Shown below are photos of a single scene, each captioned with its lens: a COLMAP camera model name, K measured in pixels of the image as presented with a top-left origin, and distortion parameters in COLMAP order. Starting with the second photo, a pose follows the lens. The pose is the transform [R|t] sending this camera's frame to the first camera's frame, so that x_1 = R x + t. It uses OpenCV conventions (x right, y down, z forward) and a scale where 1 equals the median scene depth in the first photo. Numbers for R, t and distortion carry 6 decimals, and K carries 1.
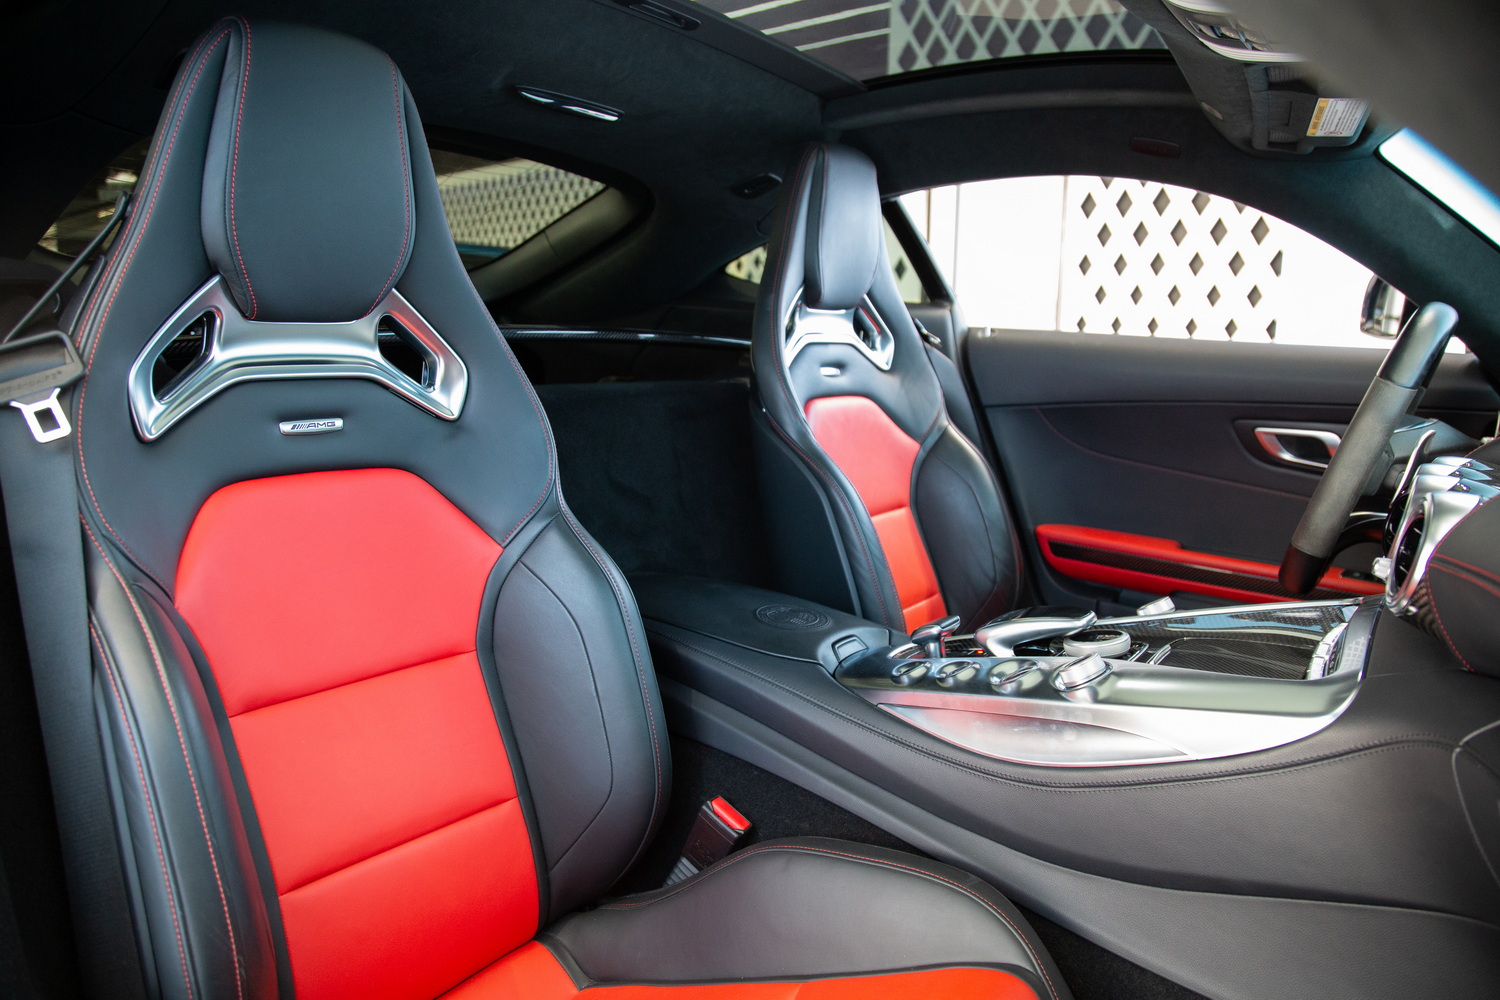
lens RADIAL K [[1009.4, 0, 750.0], [0, 1009.4, 500.0], [0, 0, 1]] dist [-0.100576, 0.054828]
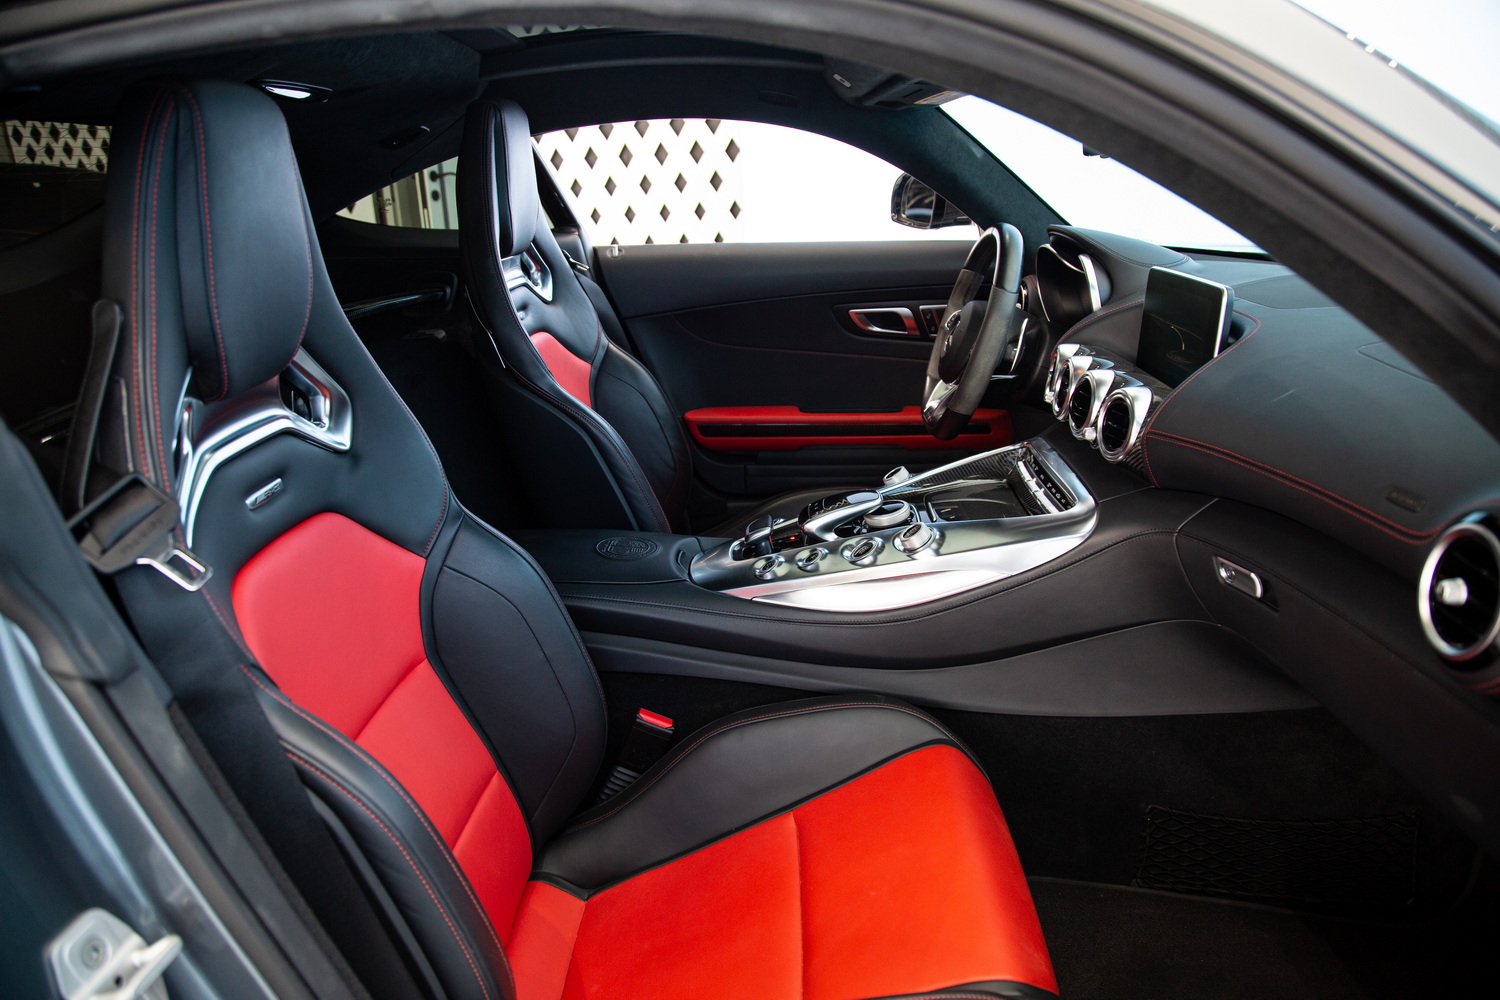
lens RADIAL K [[1009.4, 0, 750.0], [0, 1009.4, 500.0], [0, 0, 1]] dist [-0.100576, 0.054828]
pose [[0.825803, -0.236989, 0.511747, -0.326828], [0.158532, 0.968380, 0.192632, -0.107692], [-0.541217, -0.077948, 0.837262, -0.043868]]
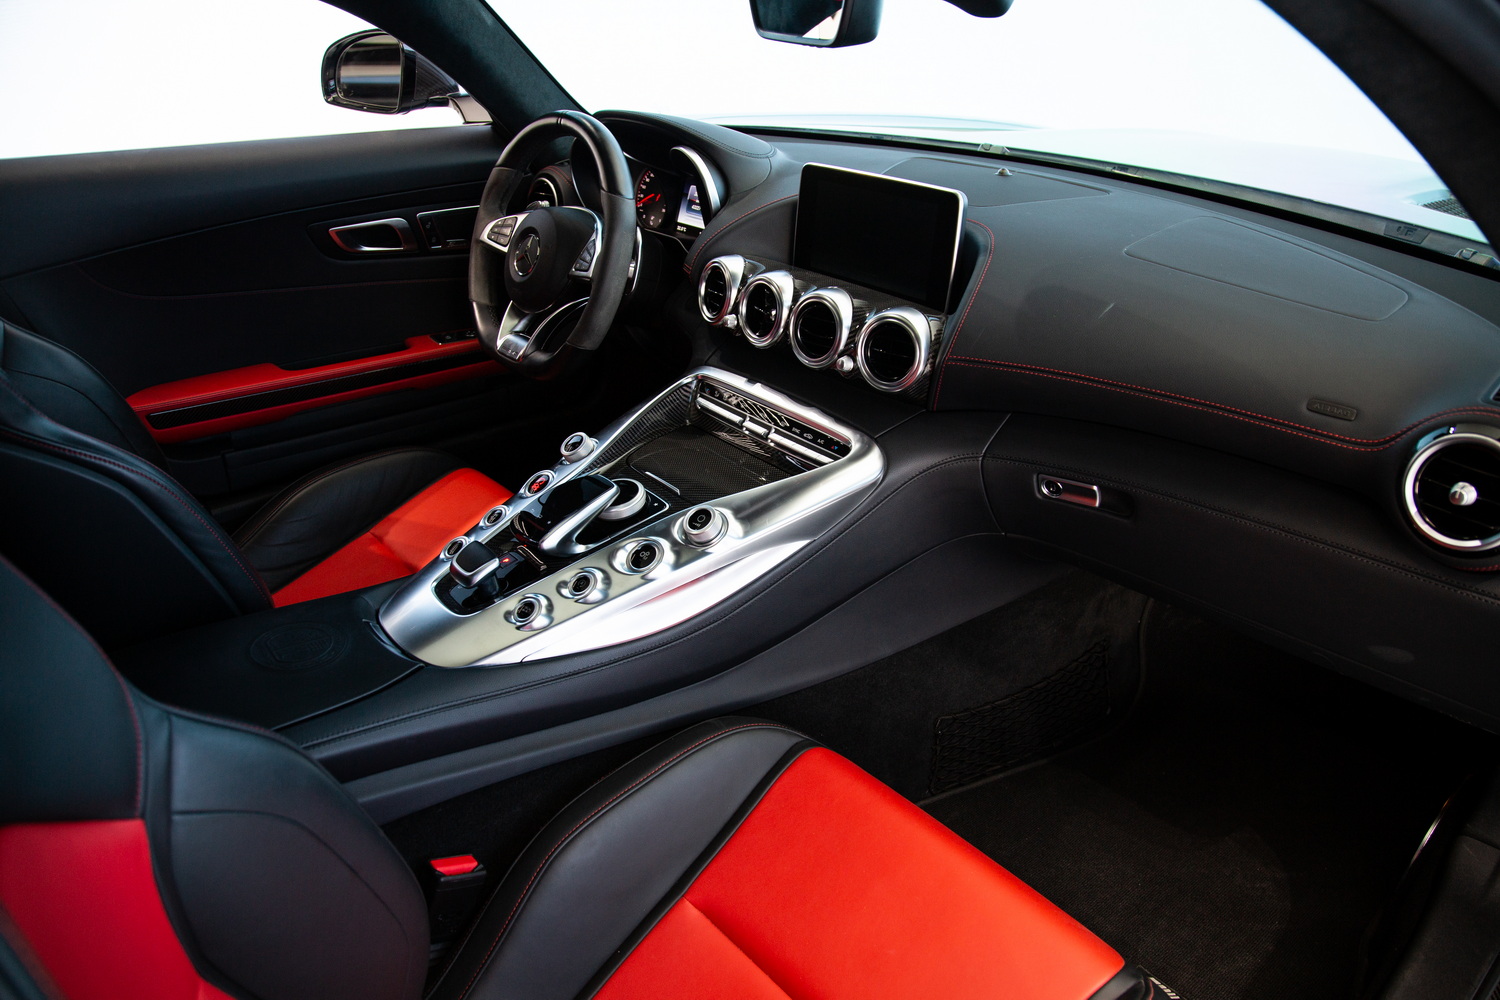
lens RADIAL K [[1009.4, 0, 750.0], [0, 1009.4, 500.0], [0, 0, 1]] dist [-0.100576, 0.054828]
pose [[0.229611, -0.465463, 0.854765, -0.362396], [0.155816, 0.884481, 0.439789, -0.202817], [-0.960729, 0.032205, 0.275613, 0.341066]]
